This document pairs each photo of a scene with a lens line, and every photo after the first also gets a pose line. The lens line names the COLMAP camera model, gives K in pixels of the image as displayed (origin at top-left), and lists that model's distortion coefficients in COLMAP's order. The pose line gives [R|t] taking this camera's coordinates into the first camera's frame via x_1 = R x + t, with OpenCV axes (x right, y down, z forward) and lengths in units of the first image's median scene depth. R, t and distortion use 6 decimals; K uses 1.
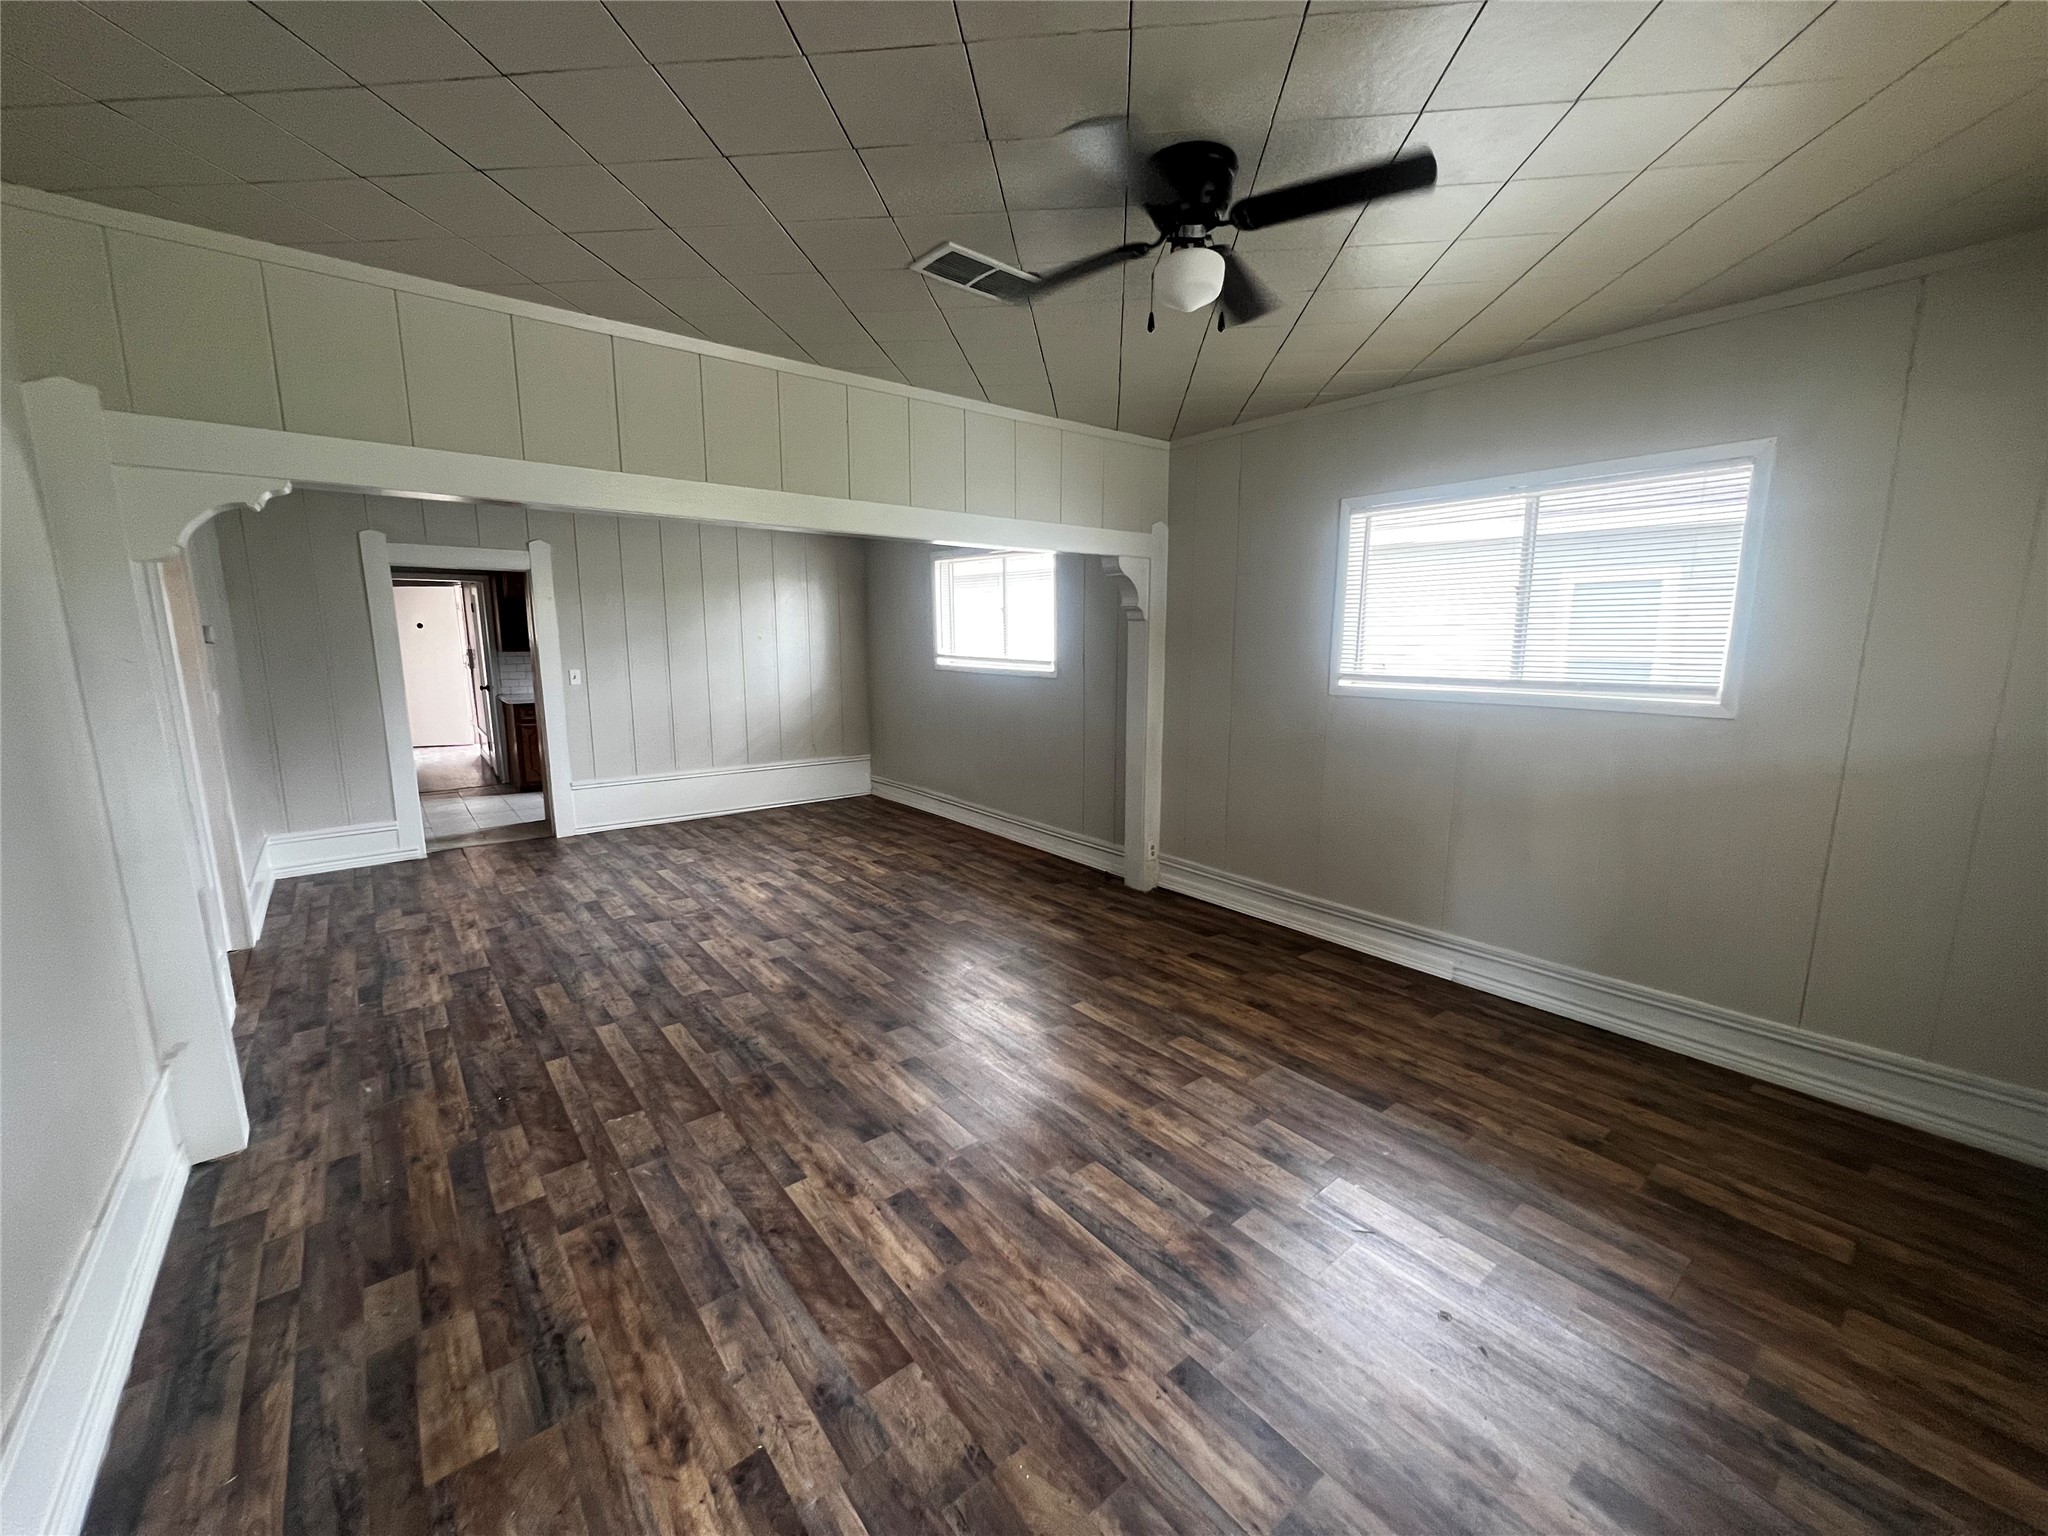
lens RADIAL K [[821.7, 0, 1018.6], [0, 821.7, 770.0], [0, 0, 1]] dist [0.000529, 0.000701]
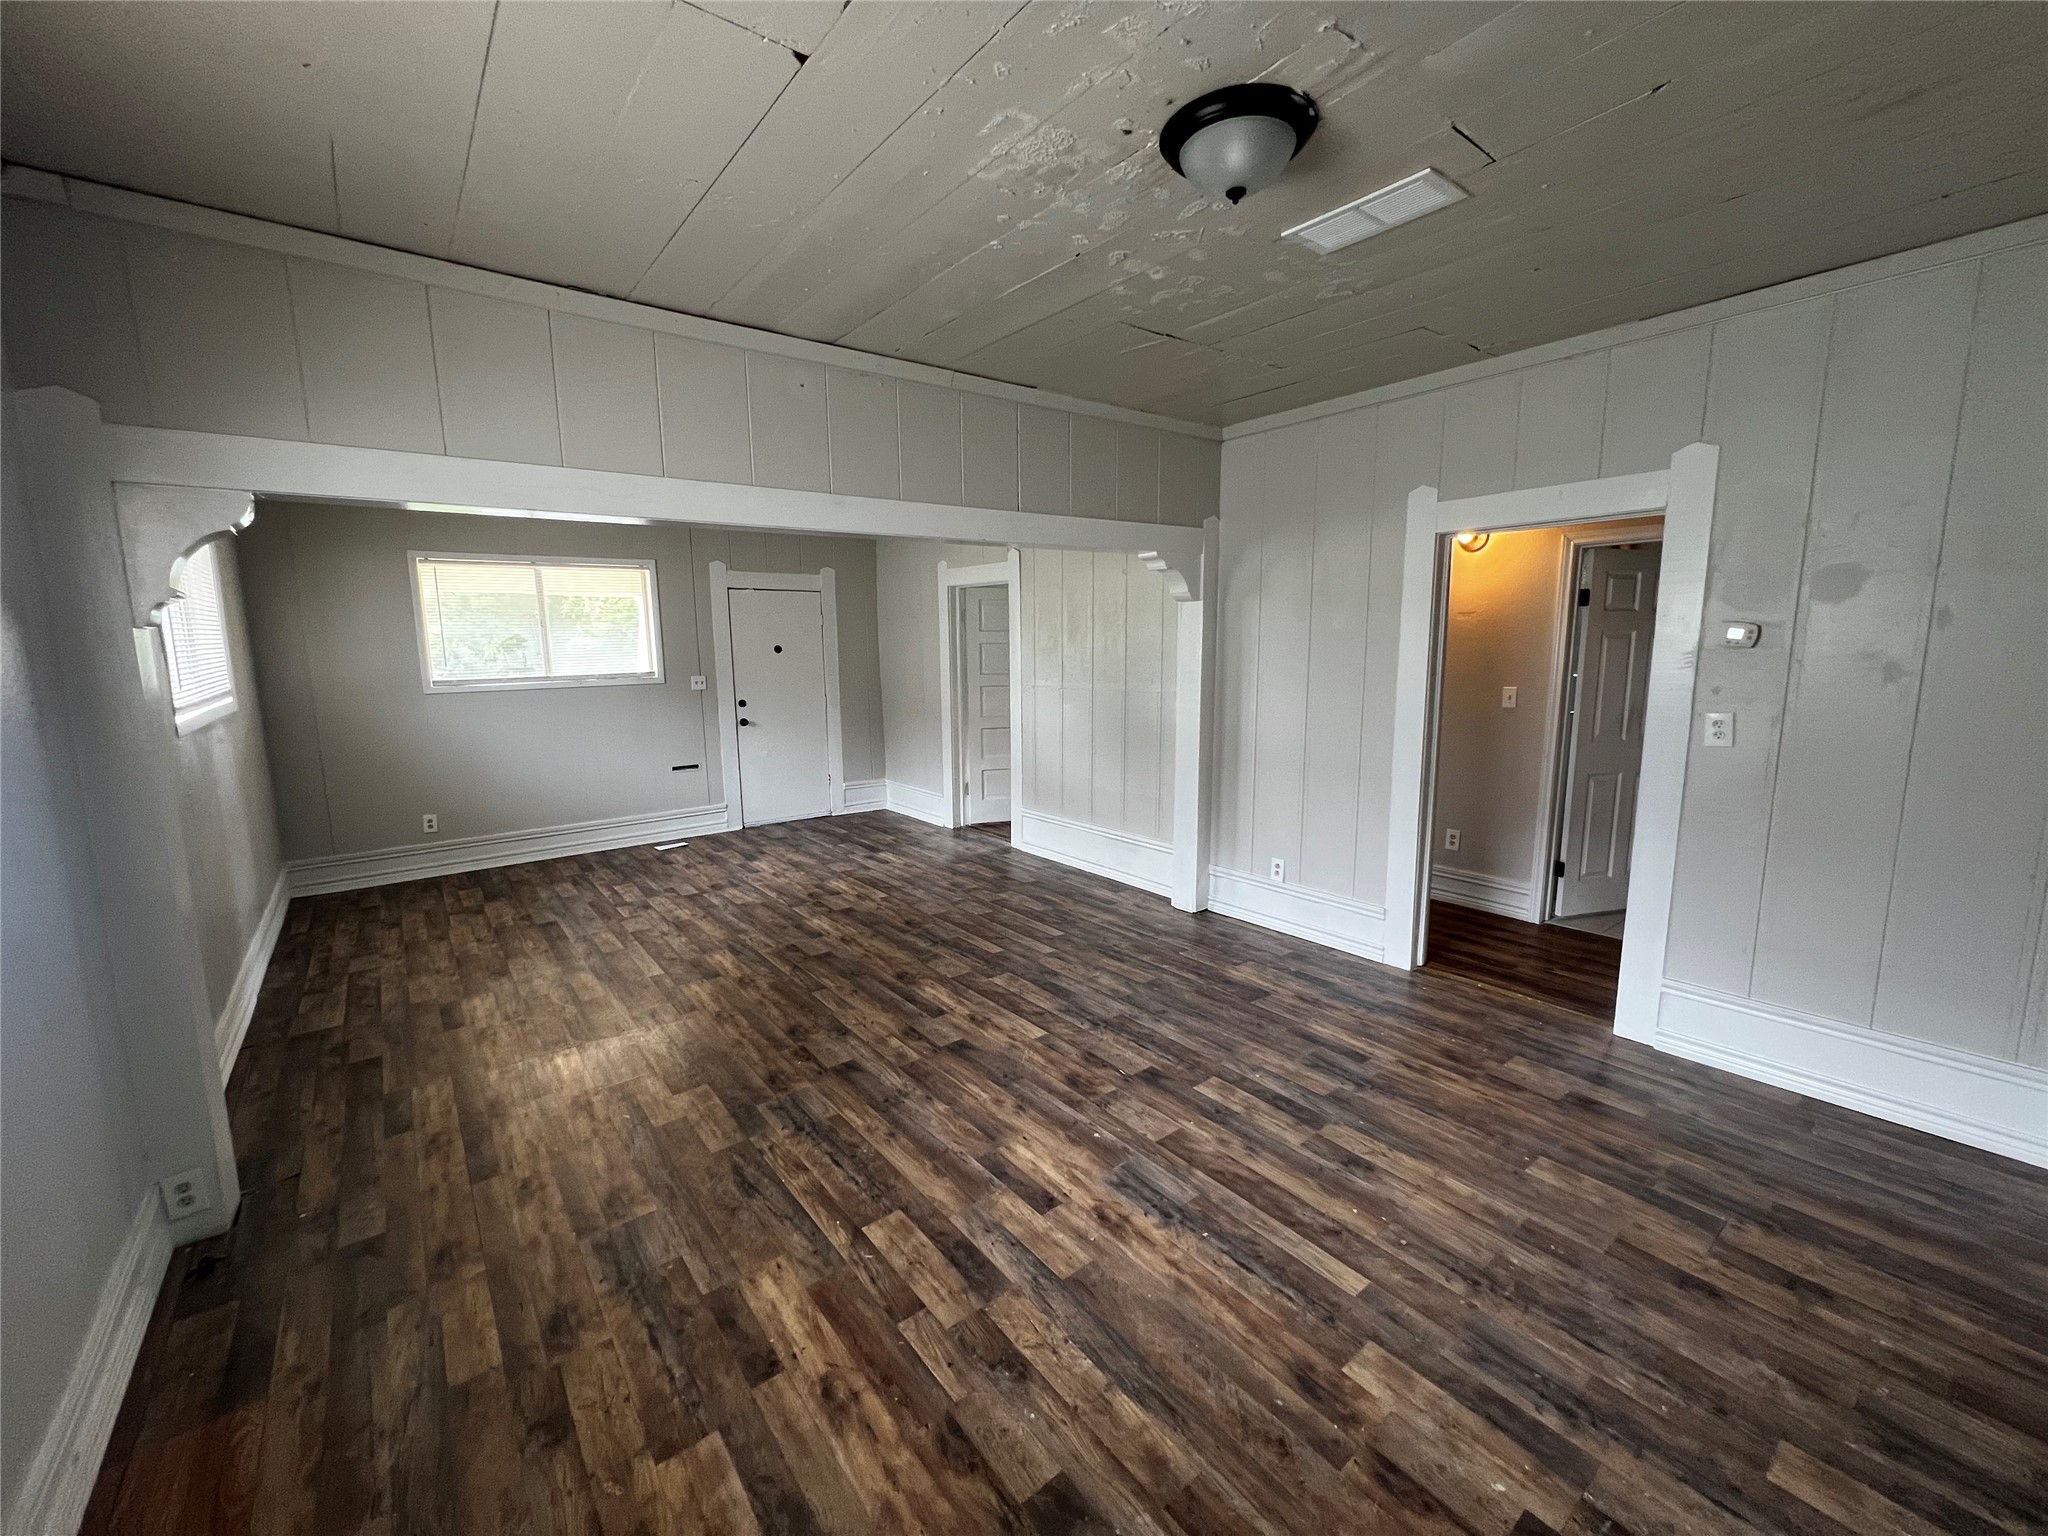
lens RADIAL K [[821.7, 0, 1018.9], [0, 821.7, 761.0], [0, 0, 1]] dist [0.000529, 0.000701]
pose [[-0.999781, 0.012479, 0.016793, -0.393582], [0.017098, 0.949906, 0.312067, -0.295198], [-0.012058, 0.312285, -0.949912, 1.730299]]
